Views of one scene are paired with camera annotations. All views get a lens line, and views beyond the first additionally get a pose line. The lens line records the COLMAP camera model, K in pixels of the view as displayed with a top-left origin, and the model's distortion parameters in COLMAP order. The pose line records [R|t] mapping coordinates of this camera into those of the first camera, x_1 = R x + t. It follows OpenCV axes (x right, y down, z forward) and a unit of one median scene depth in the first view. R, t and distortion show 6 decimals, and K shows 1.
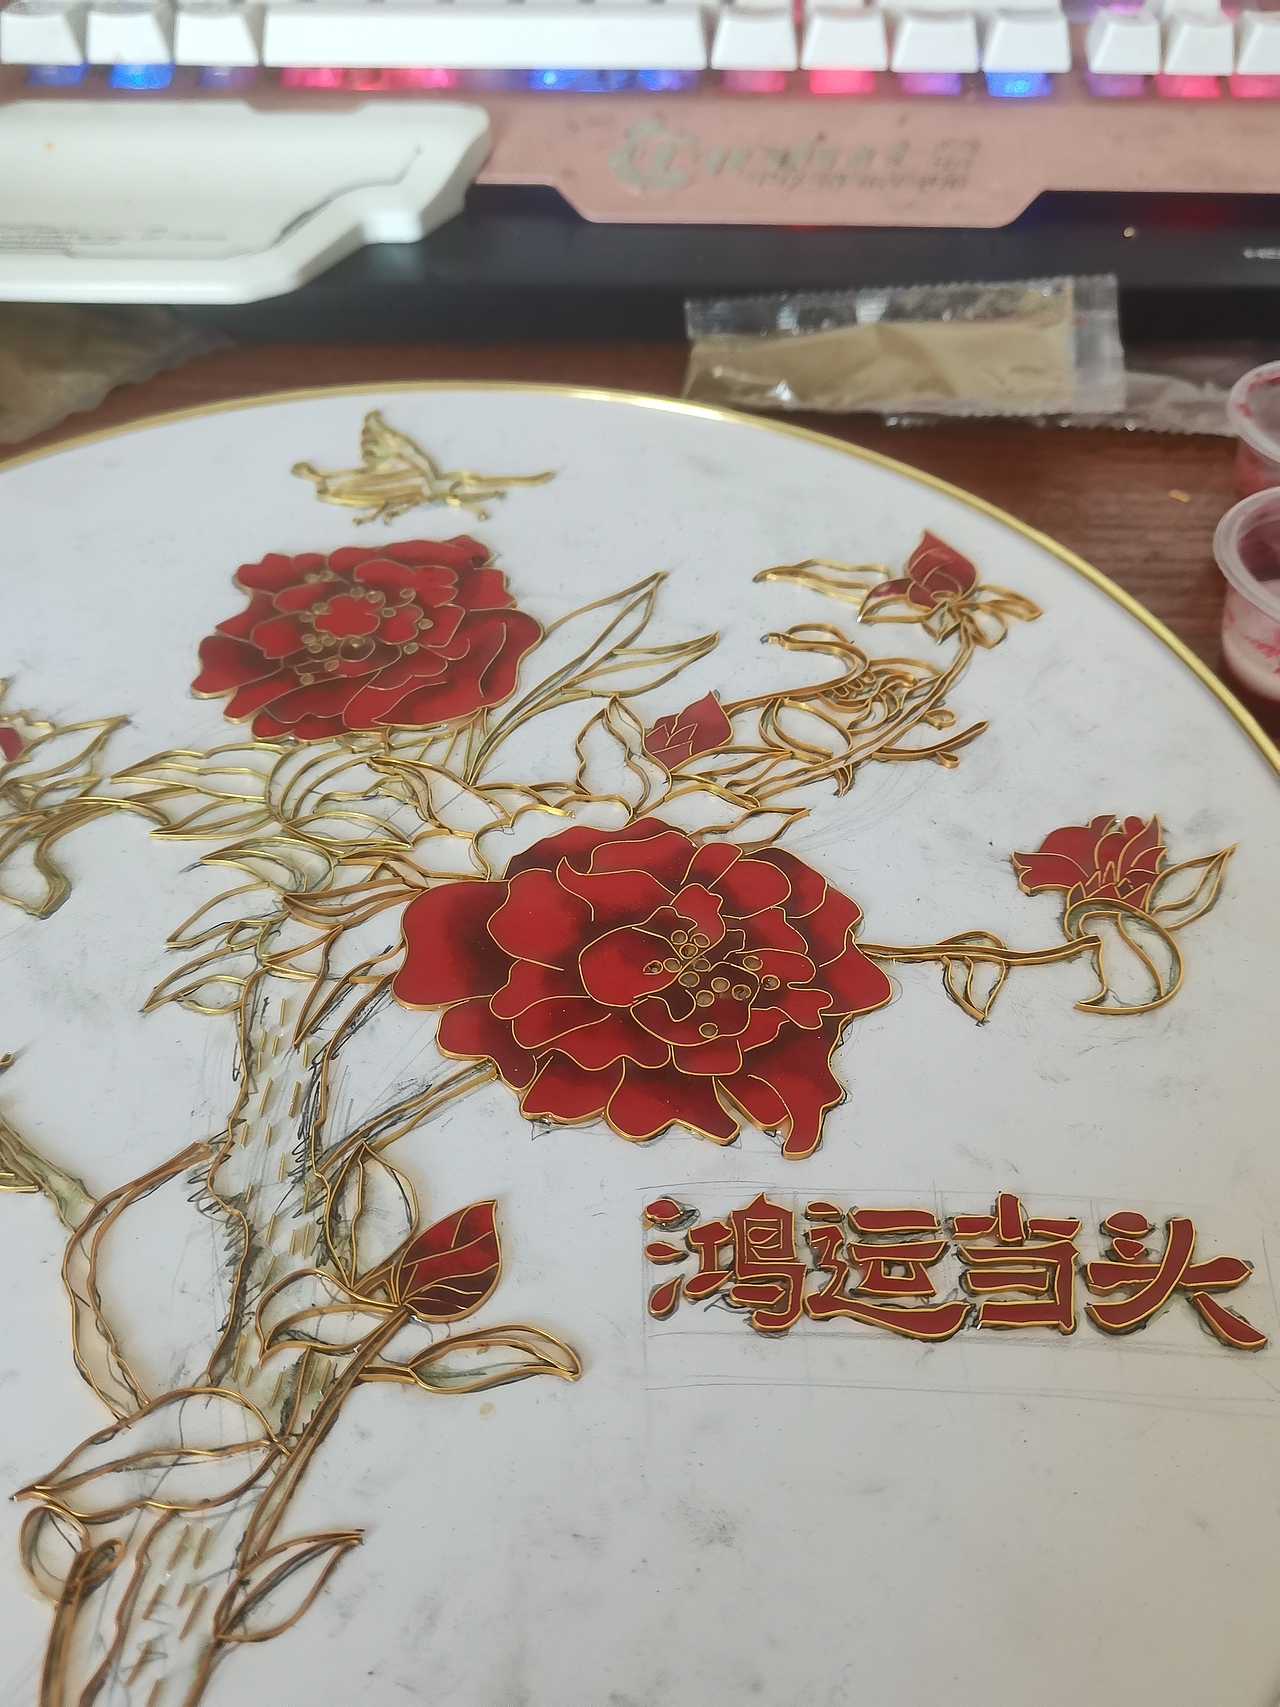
lens RADIAL K [[1353.1, 0, 638.8], [0, 1353.1, 911.6], [0, 0, 1]] dist [-0.041292, -0.035109]
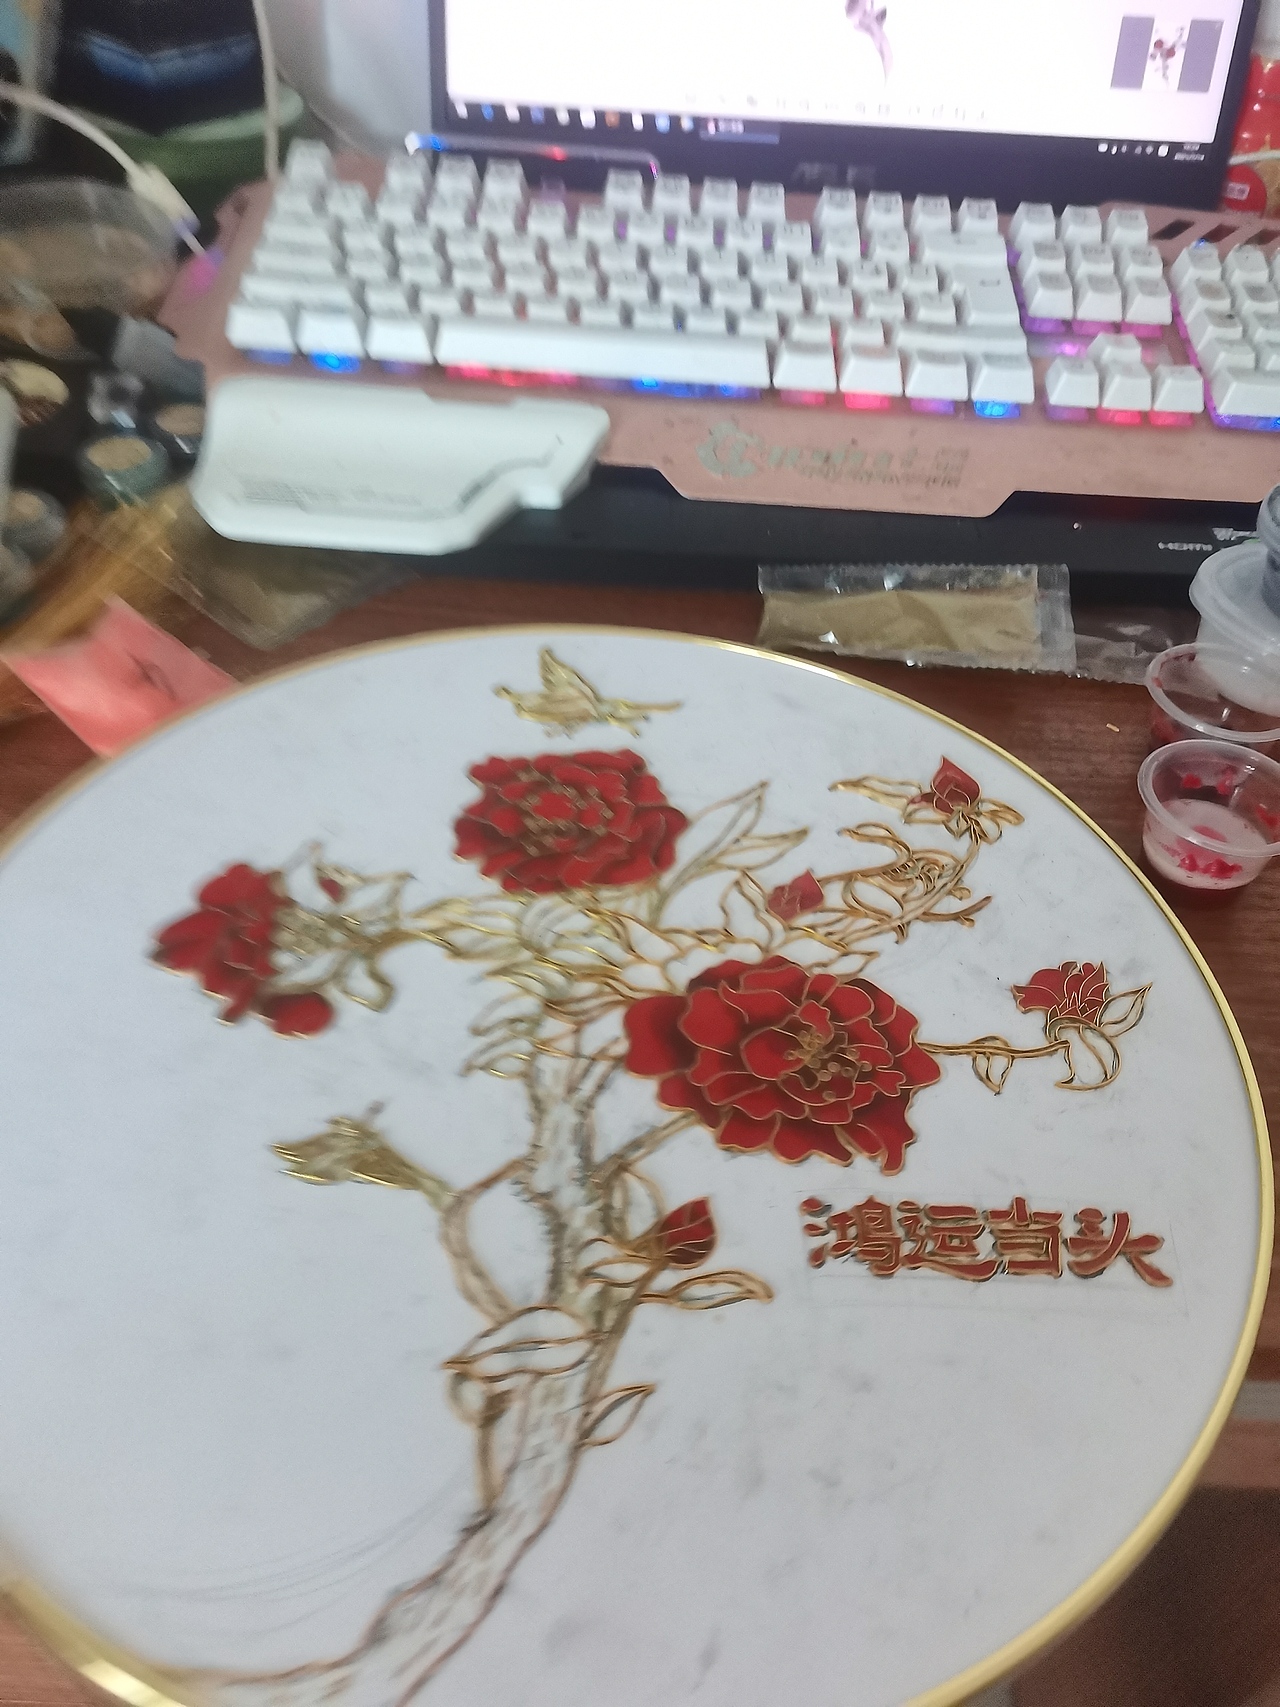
lens RADIAL K [[1346.7, 0, 640.0], [0, 1346.7, 853.5], [0, 0, 1]] dist [-0.045924, -0.097905]
pose [[0.998388, 0.030367, 0.047958, -0.226624], [-0.025040, 0.993834, -0.108010, -0.016336], [-0.050943, 0.106635, 0.992992, -0.521232]]
